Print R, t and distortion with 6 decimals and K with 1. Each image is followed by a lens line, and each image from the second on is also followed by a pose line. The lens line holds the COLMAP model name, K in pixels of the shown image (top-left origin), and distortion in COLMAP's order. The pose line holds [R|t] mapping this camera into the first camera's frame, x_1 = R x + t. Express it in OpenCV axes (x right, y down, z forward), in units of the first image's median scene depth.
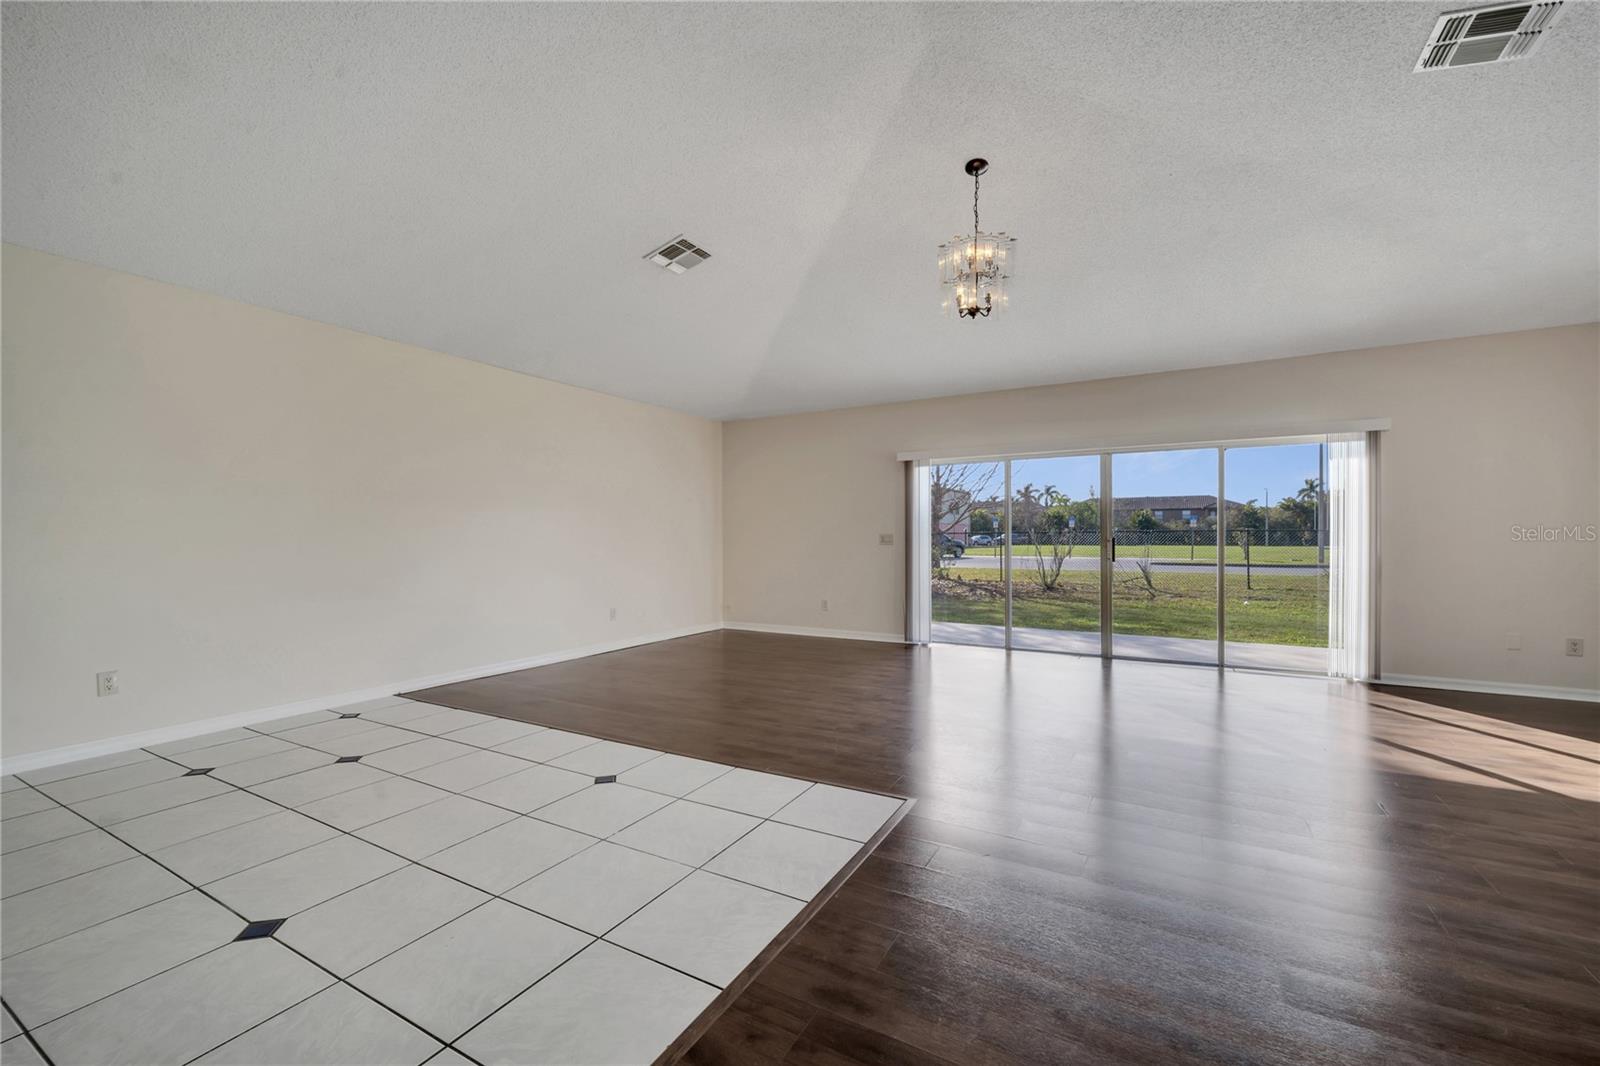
lens RADIAL K [[655.0, 0, 788.7], [0, 655.0, 540.5], [0, 0, 1]] dist [0.001577, 0.000376]
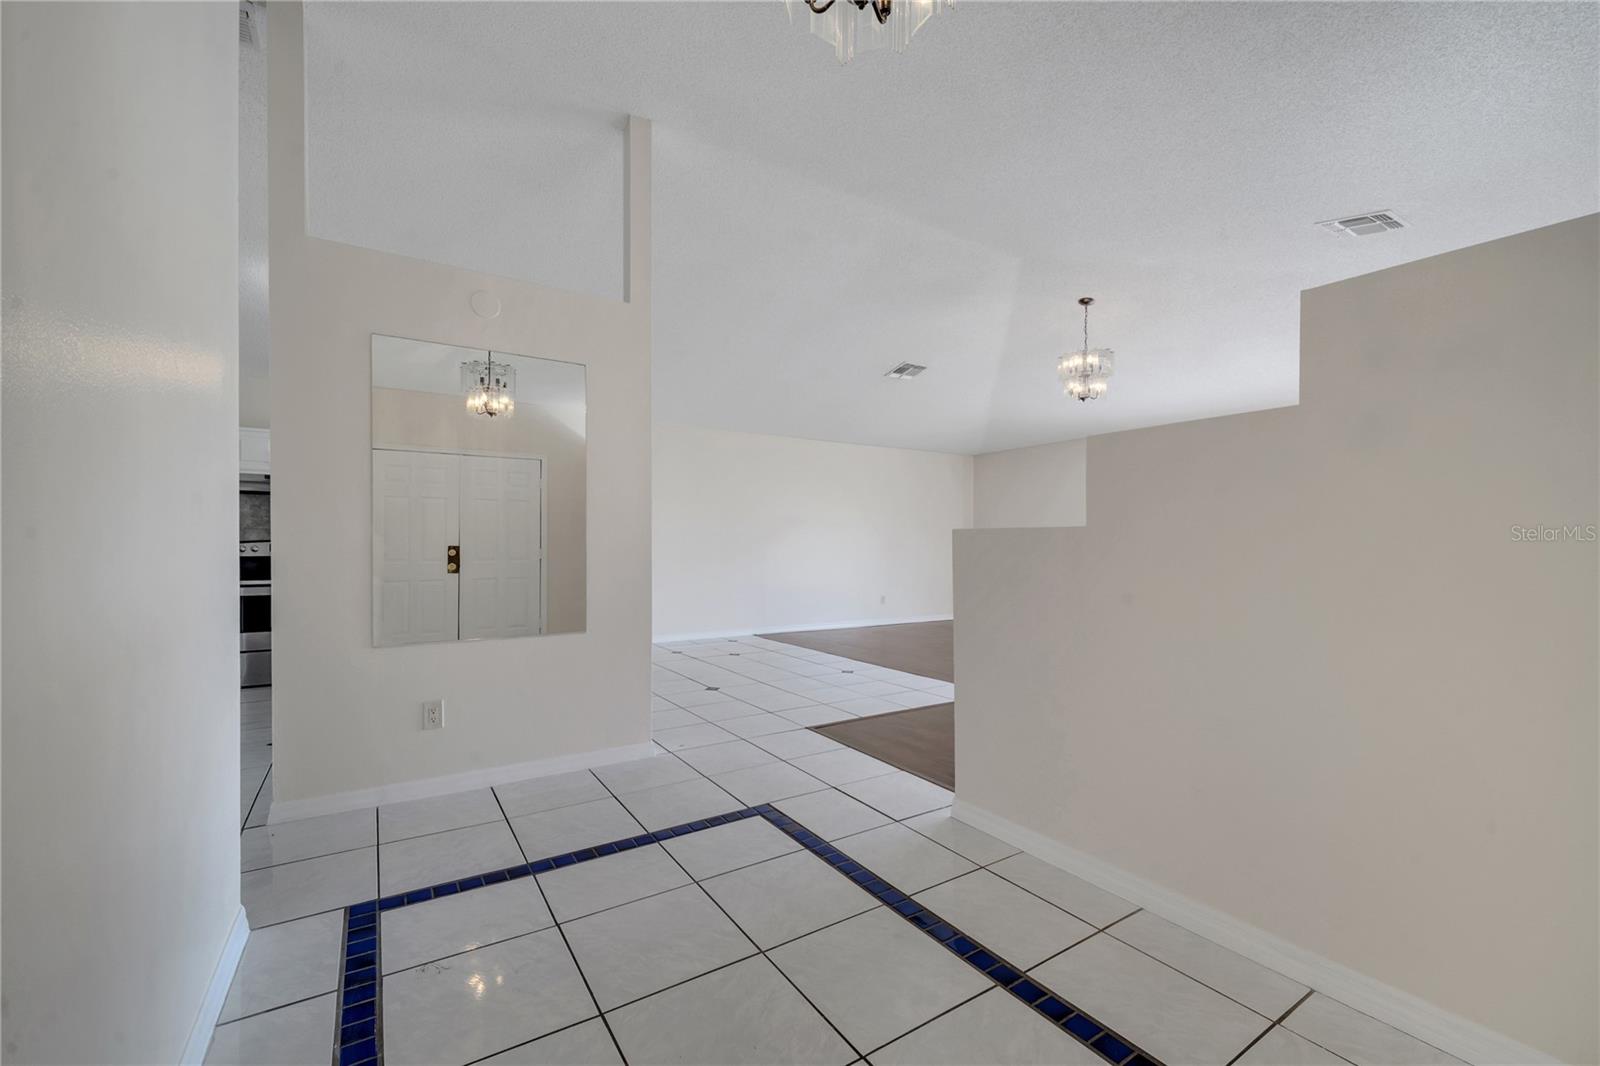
lens RADIAL K [[657.2, 0, 796.0], [0, 657.2, 541.7], [0, 0, 1]] dist [-0.001249, -0.000091]
pose [[0.890724, -0.000670, -0.454543, 0.195855], [-0.005606, 0.999907, -0.012460, 0.003731], [0.454509, 0.013647, 0.890637, -0.334590]]
